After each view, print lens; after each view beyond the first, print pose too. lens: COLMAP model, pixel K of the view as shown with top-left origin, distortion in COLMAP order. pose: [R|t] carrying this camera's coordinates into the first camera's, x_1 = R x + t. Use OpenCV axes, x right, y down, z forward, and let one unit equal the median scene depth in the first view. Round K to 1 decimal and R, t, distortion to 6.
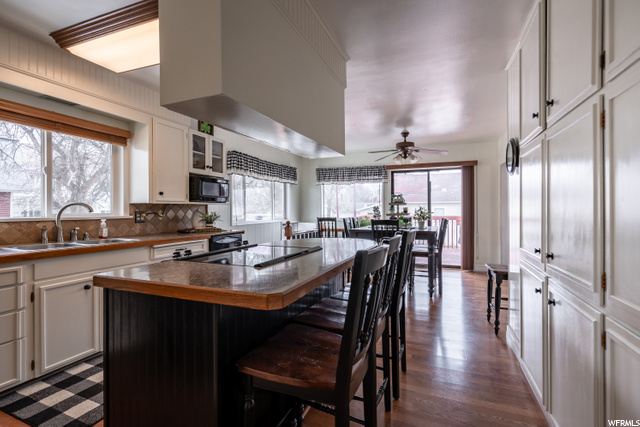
lens RADIAL K [[309.2, 0, 320.0], [0, 309.2, 213.5], [0, 0, 1]] dist [-0.000964, -0.000051]
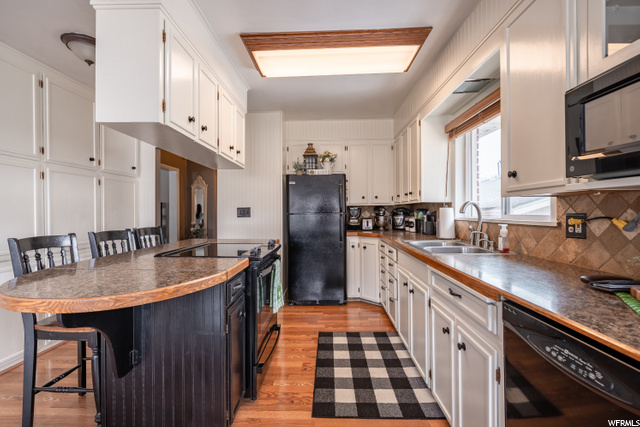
lens RADIAL K [[292.0, 0, 320.0], [0, 292.0, 213.5], [0, 0, 1]] dist [0.001675, 0.000678]
pose [[-0.939195, 0.019871, -0.342809, -0.105070], [0.016102, 0.999775, 0.013836, -0.018834], [0.343006, 0.007475, -0.939303, 1.380224]]
